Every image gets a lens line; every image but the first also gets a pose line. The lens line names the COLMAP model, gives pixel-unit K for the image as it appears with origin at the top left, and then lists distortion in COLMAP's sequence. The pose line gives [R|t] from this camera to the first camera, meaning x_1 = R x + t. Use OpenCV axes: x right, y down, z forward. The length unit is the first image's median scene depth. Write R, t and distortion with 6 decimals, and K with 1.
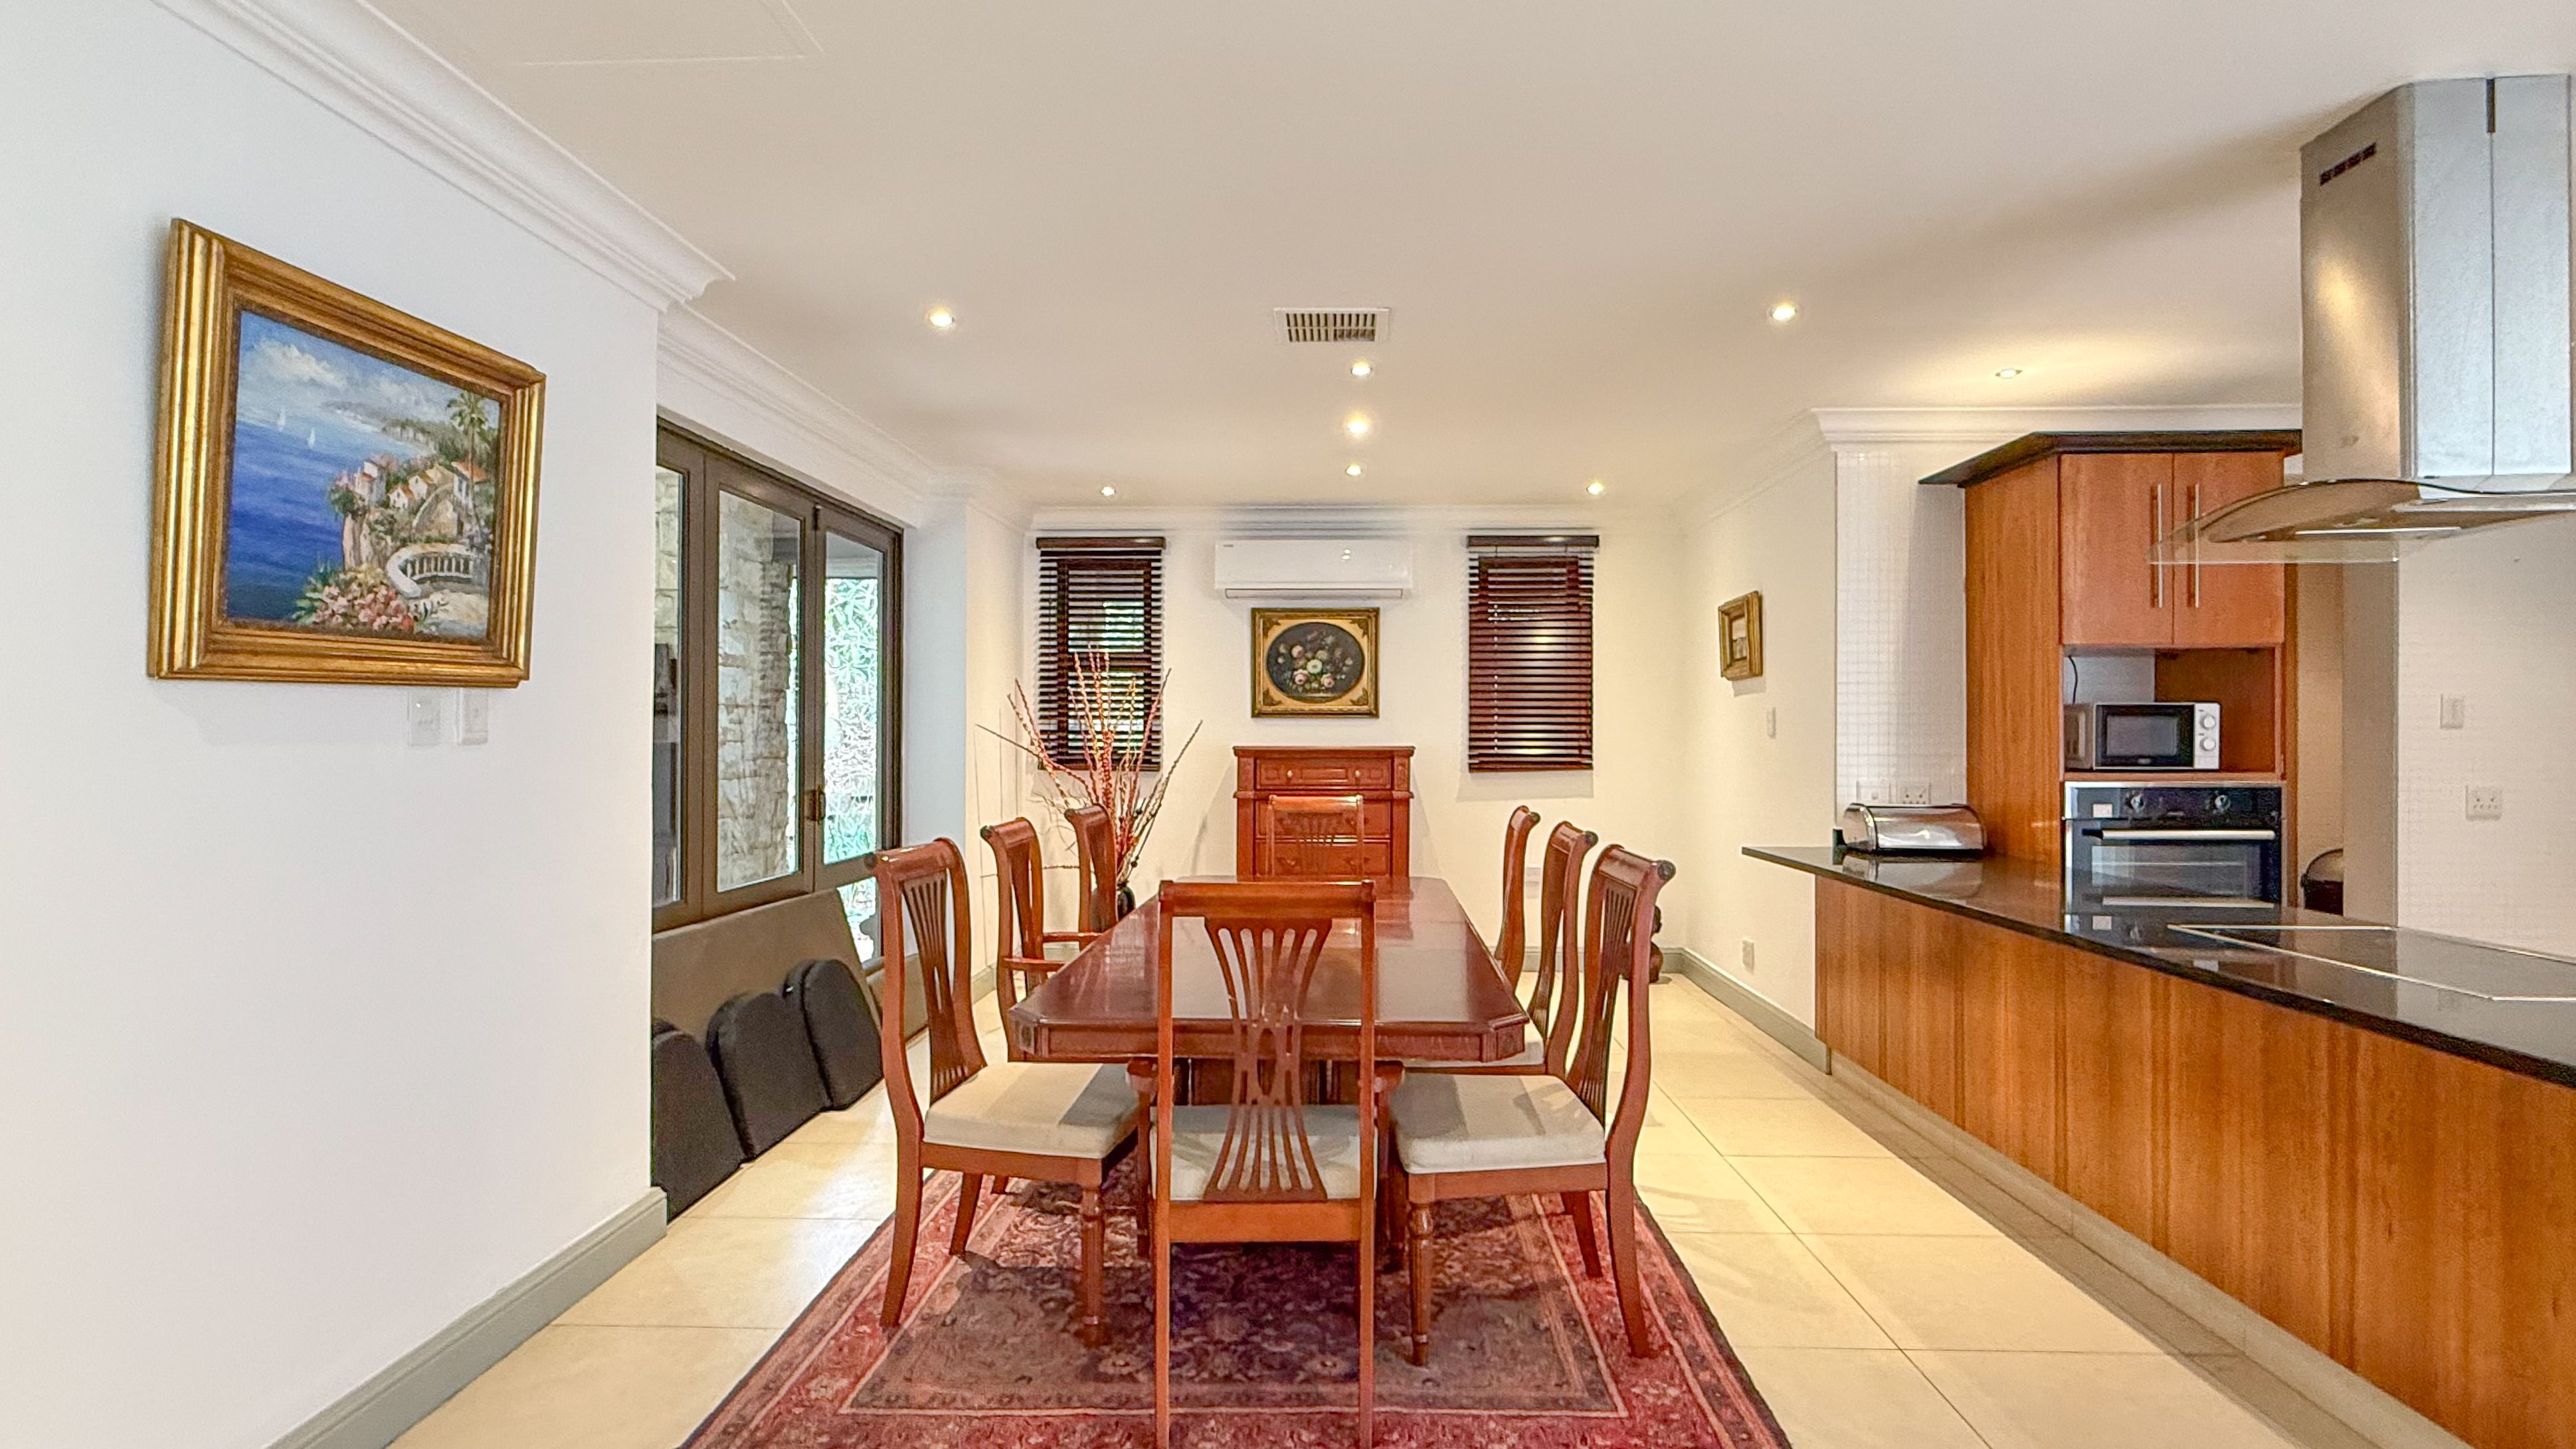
lens RADIAL K [[1208.6, 0, 1288.0], [0, 1208.6, 724.5], [0, 0, 1]] dist [-0.002615, -0.000381]
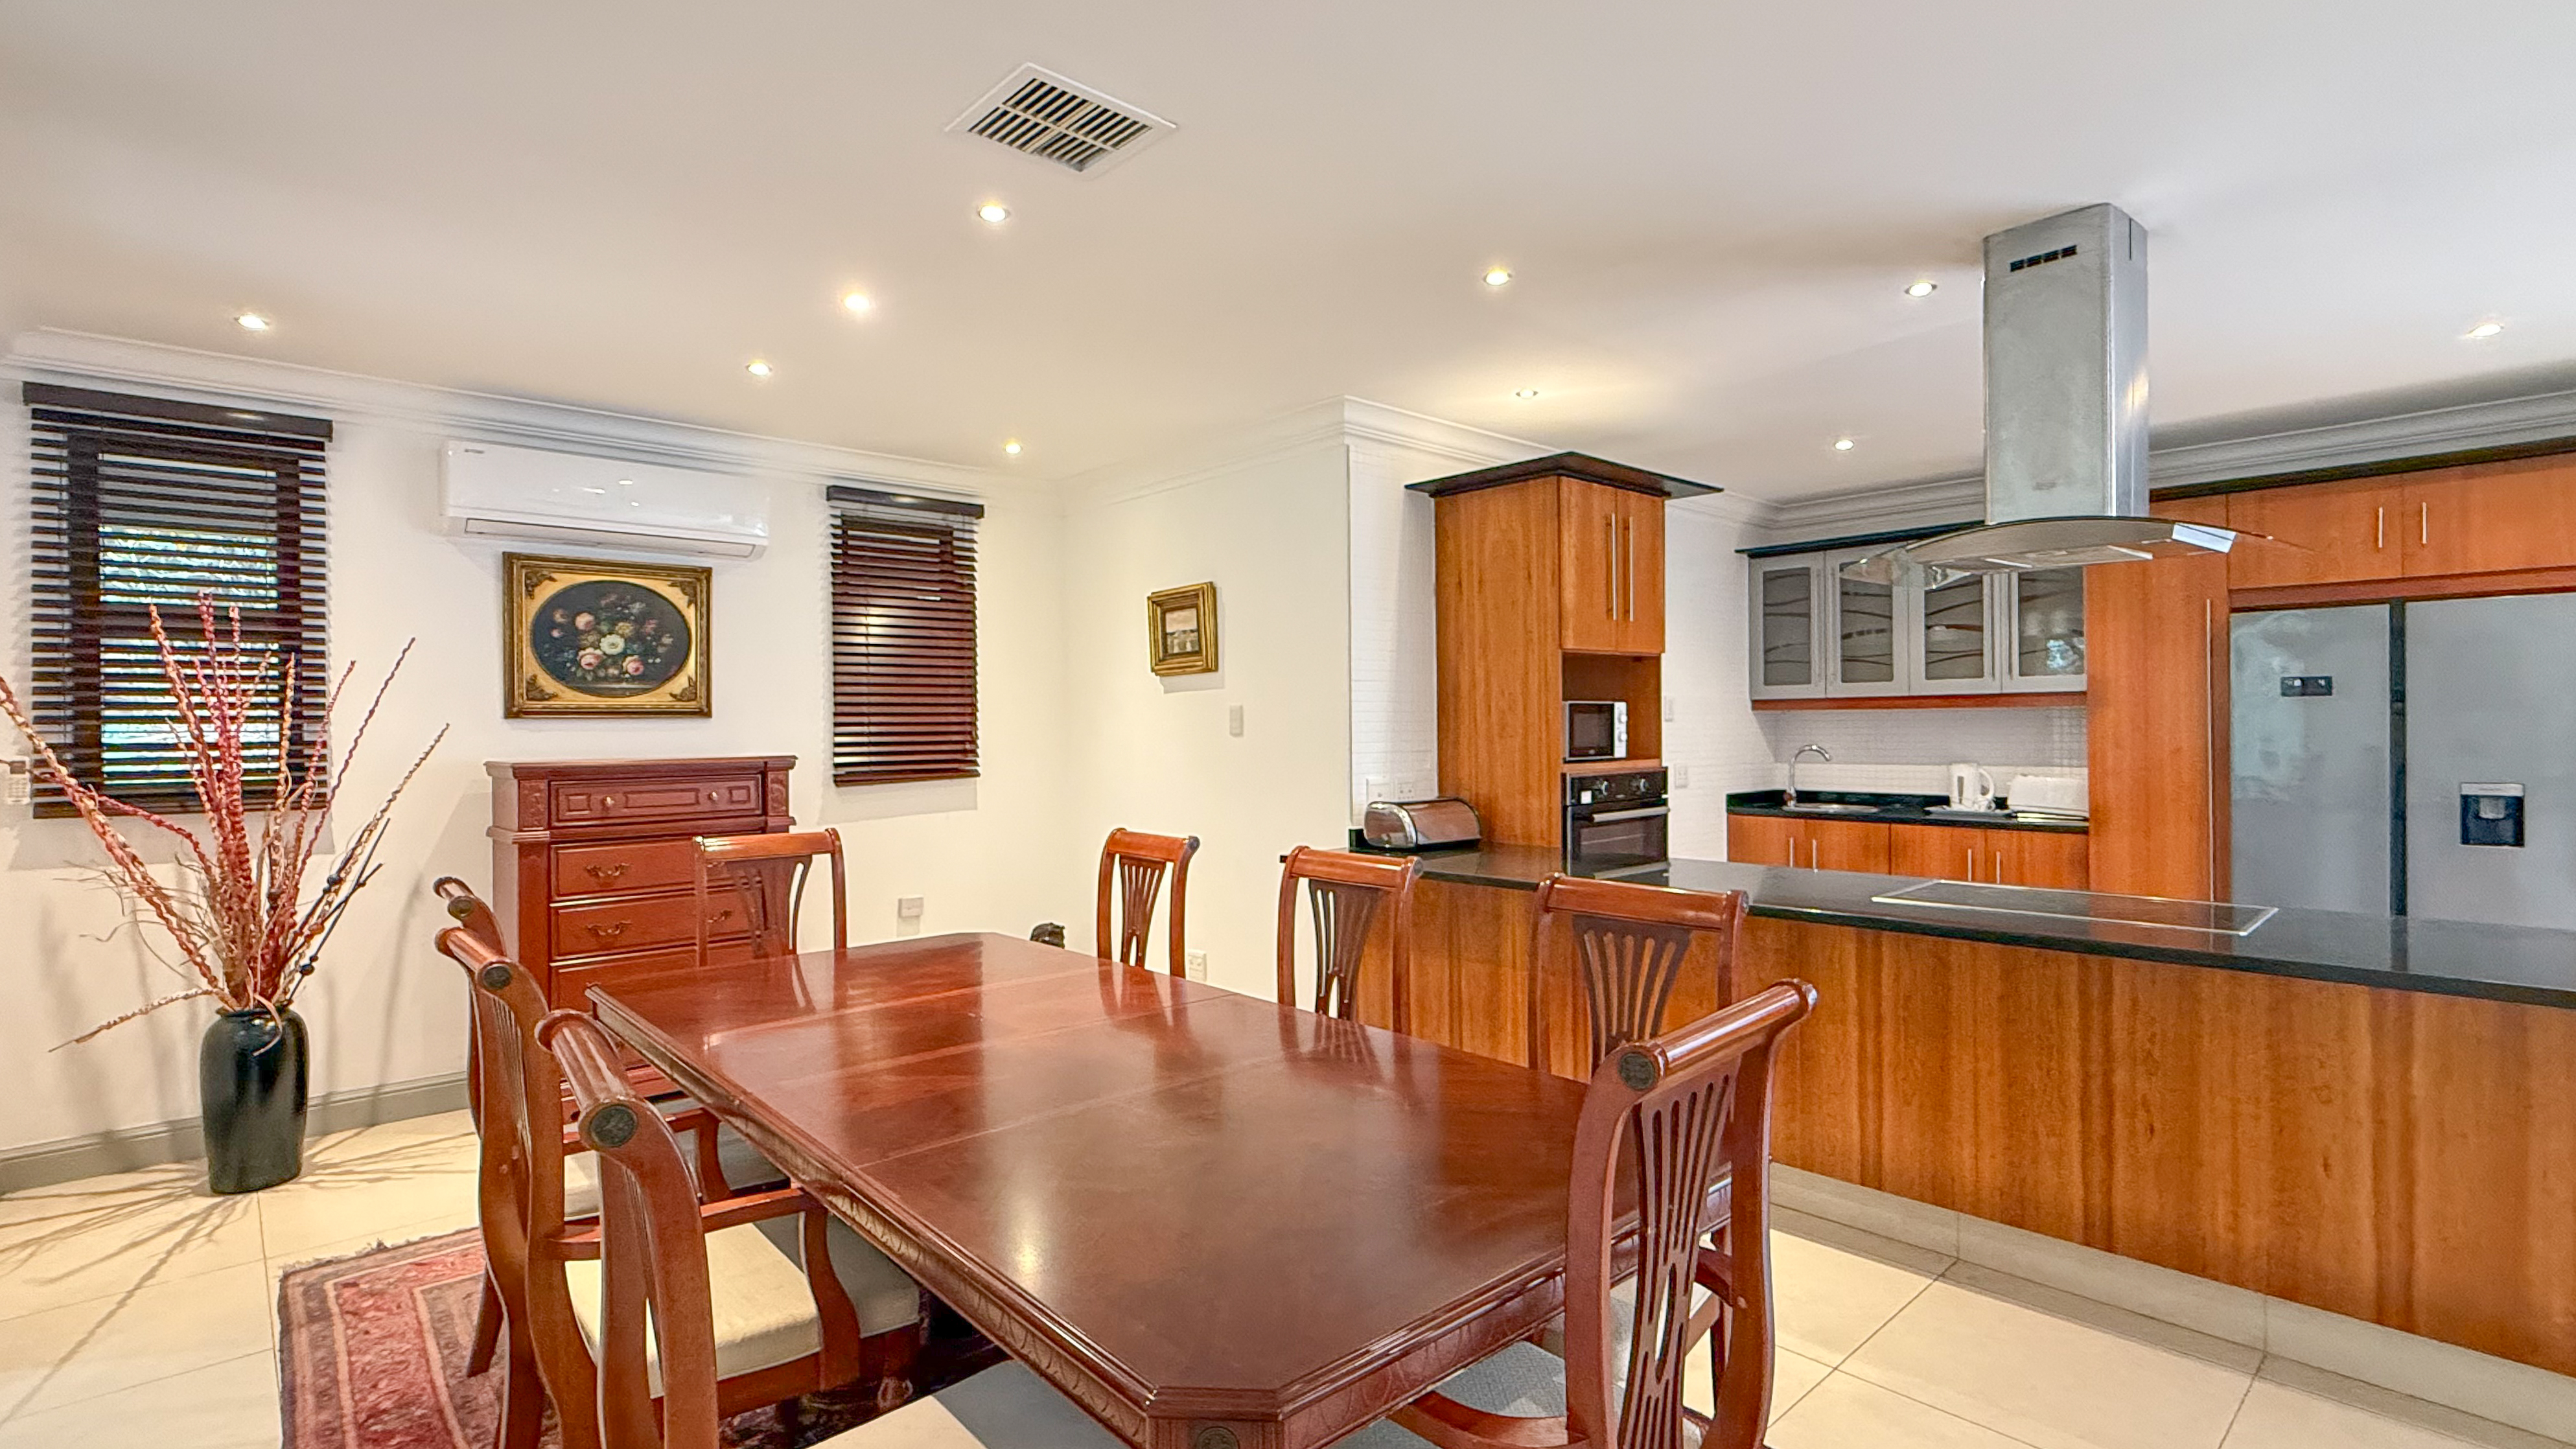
lens RADIAL K [[1181.4, 0, 1288.0], [0, 1181.4, 724.5], [0, 0, 1]] dist [-0.002113, -0.000052]
pose [[0.712176, -0.008928, 0.701944, -0.263044], [0.007800, 0.999958, 0.004805, -0.003343], [-0.701957, 0.002053, 0.712216, 0.360097]]
